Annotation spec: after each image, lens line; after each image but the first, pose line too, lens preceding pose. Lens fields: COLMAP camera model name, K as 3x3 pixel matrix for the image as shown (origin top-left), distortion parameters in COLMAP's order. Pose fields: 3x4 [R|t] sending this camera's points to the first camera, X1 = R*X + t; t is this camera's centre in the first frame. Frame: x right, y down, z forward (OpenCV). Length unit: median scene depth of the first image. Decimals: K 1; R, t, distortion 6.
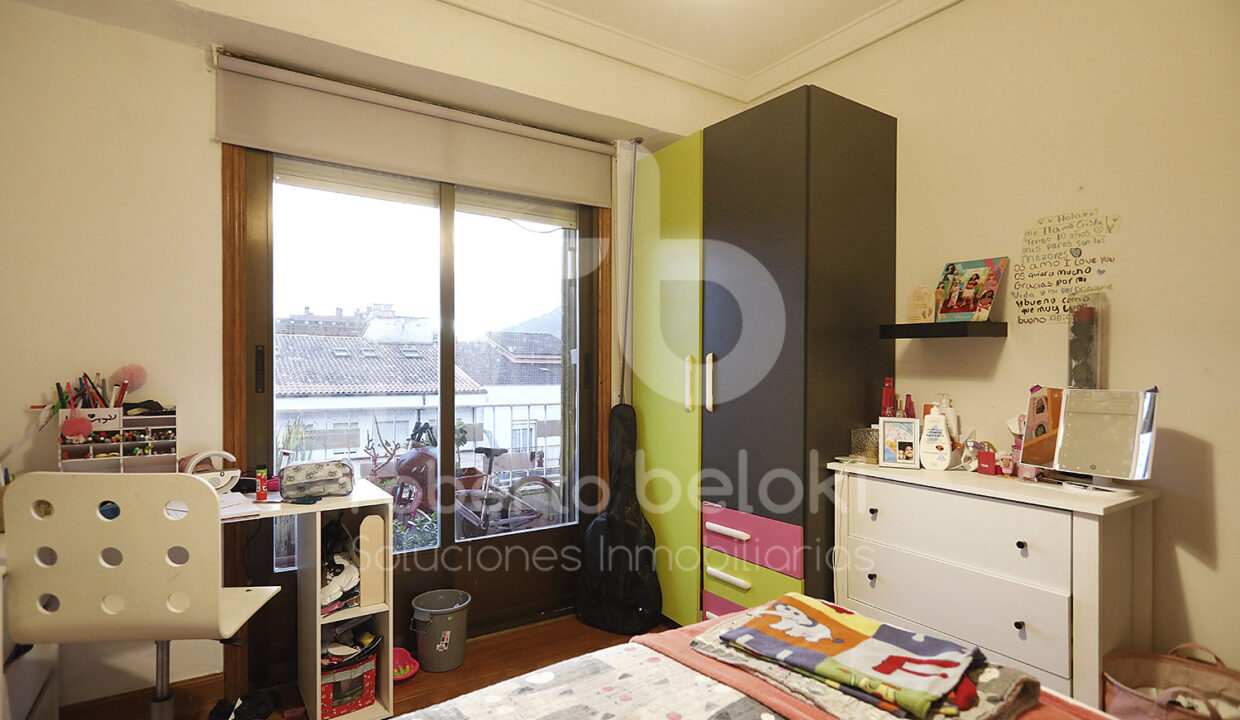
lens RADIAL K [[638.1, 0, 605.7], [0, 638.1, 366.3], [0, 0, 1]] dist [0.003821, 0.001016]
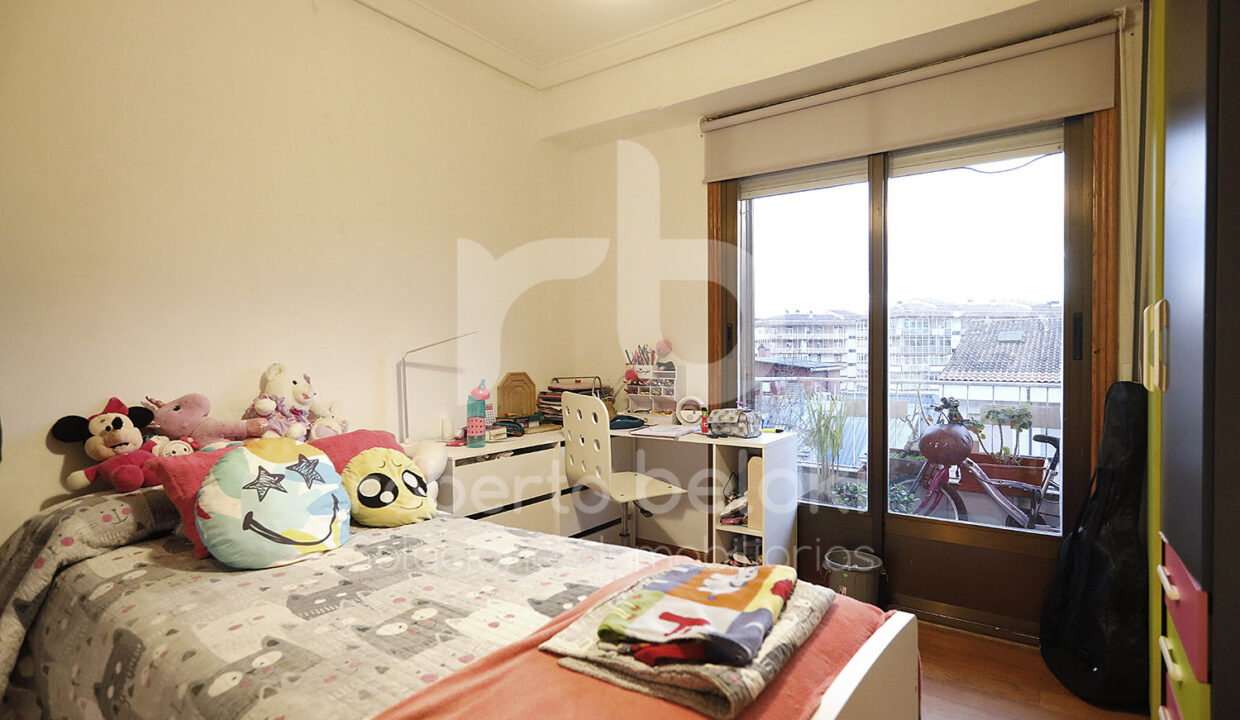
lens RADIAL K [[638.1, 0, 605.7], [0, 638.1, 366.3], [0, 0, 1]] dist [0.003821, 0.001016]
pose [[0.330109, 0.009126, -0.943899, 0.670370], [0.000188, 0.999953, 0.009733, 0.045785], [0.943943, -0.003391, 0.330092, 0.307522]]
